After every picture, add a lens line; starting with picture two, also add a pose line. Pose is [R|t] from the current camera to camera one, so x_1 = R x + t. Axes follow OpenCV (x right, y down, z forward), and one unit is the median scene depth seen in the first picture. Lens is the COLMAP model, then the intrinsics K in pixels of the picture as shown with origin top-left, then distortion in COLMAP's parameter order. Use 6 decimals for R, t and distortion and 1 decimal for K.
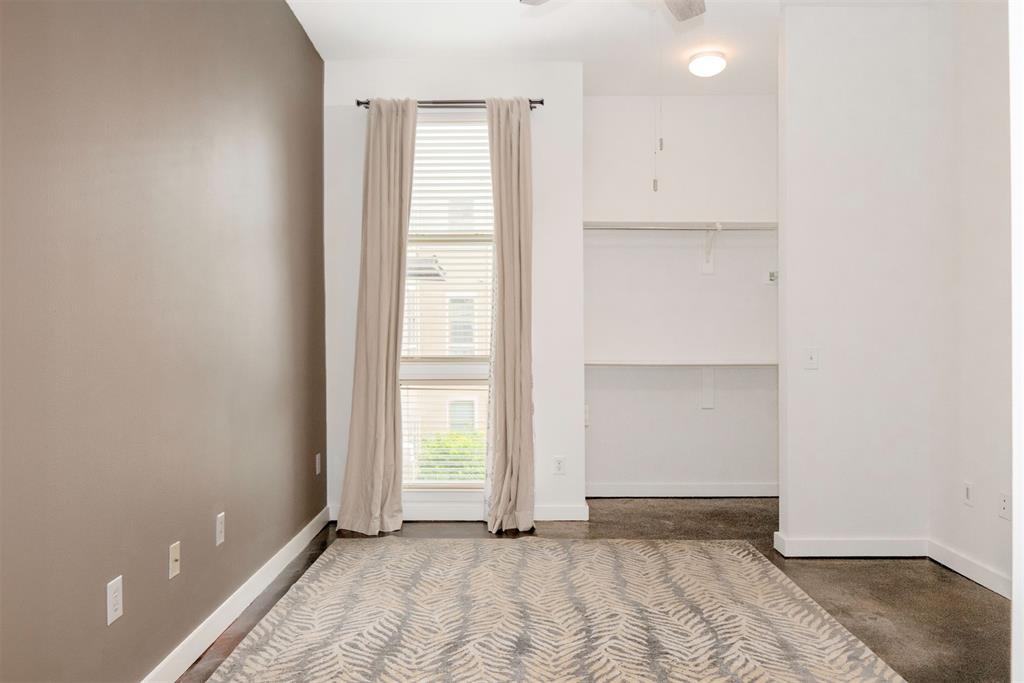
lens RADIAL K [[728.1, 0, 510.7], [0, 728.1, 340.9], [0, 0, 1]] dist [-0.001119, -0.001546]
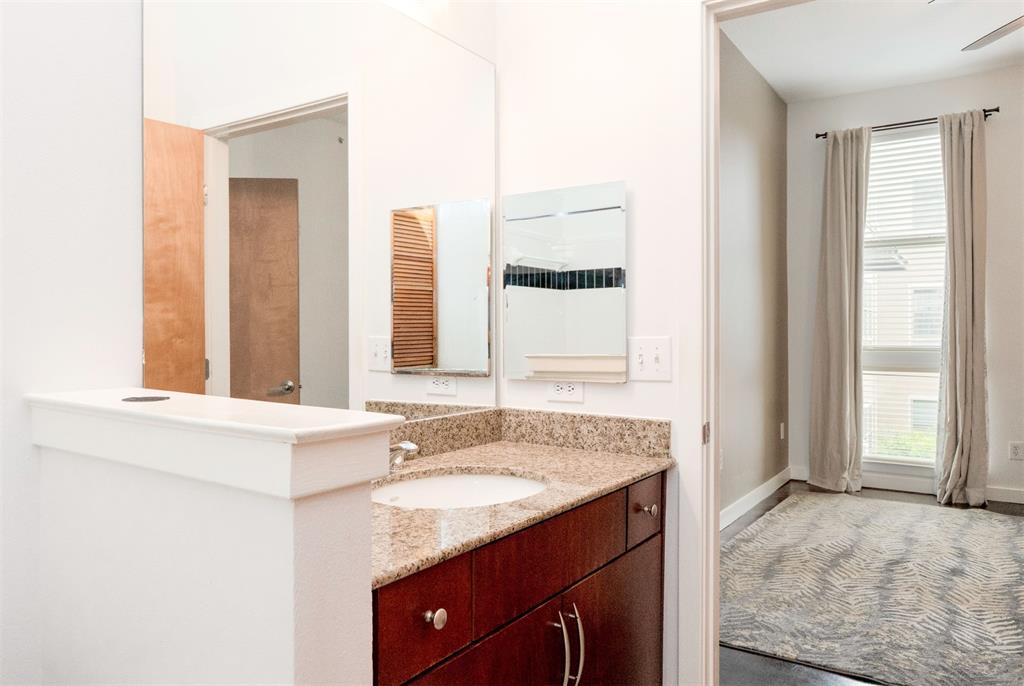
lens RADIAL K [[747.8, 0, 520.6], [0, 747.8, 334.1], [0, 0, 1]] dist [-0.011827, 0.014176]
pose [[0.840847, 0.004146, -0.541257, 0.053391], [-0.003599, 0.999991, 0.002068, 0.002751], [0.541261, 0.000209, 0.840855, -0.339988]]
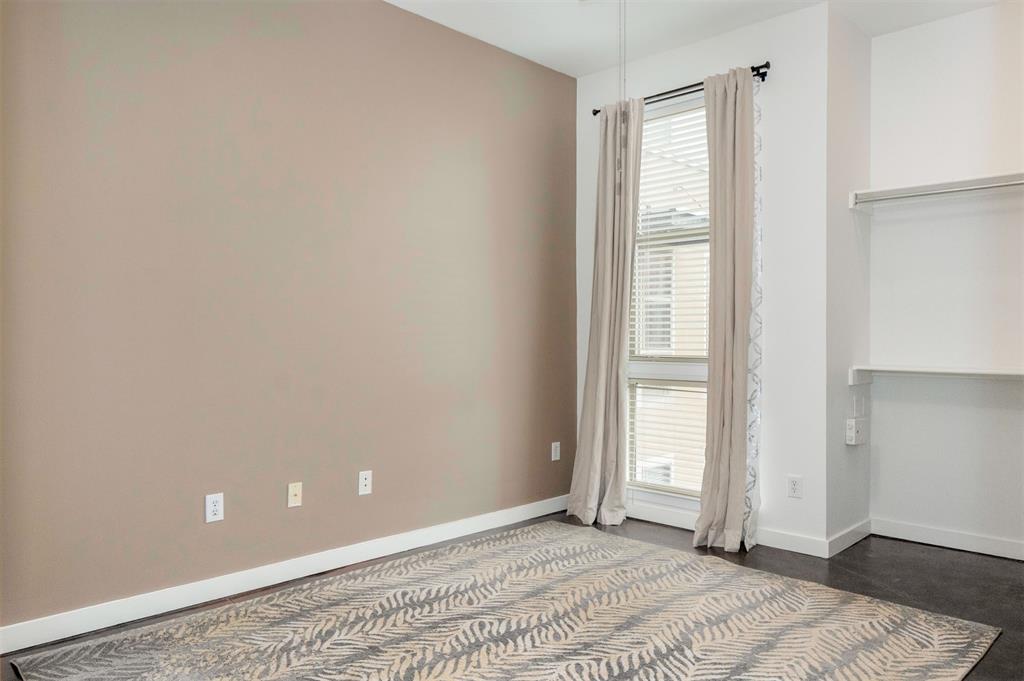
lens RADIAL K [[728.1, 0, 504.9], [0, 728.1, 348.9], [0, 0, 1]] dist [-0.001119, -0.001546]
pose [[0.713200, 0.014176, -0.700818, 0.483803], [-0.008517, 0.999897, 0.011559, 0.002598], [0.700909, -0.002275, 0.713247, 0.179028]]
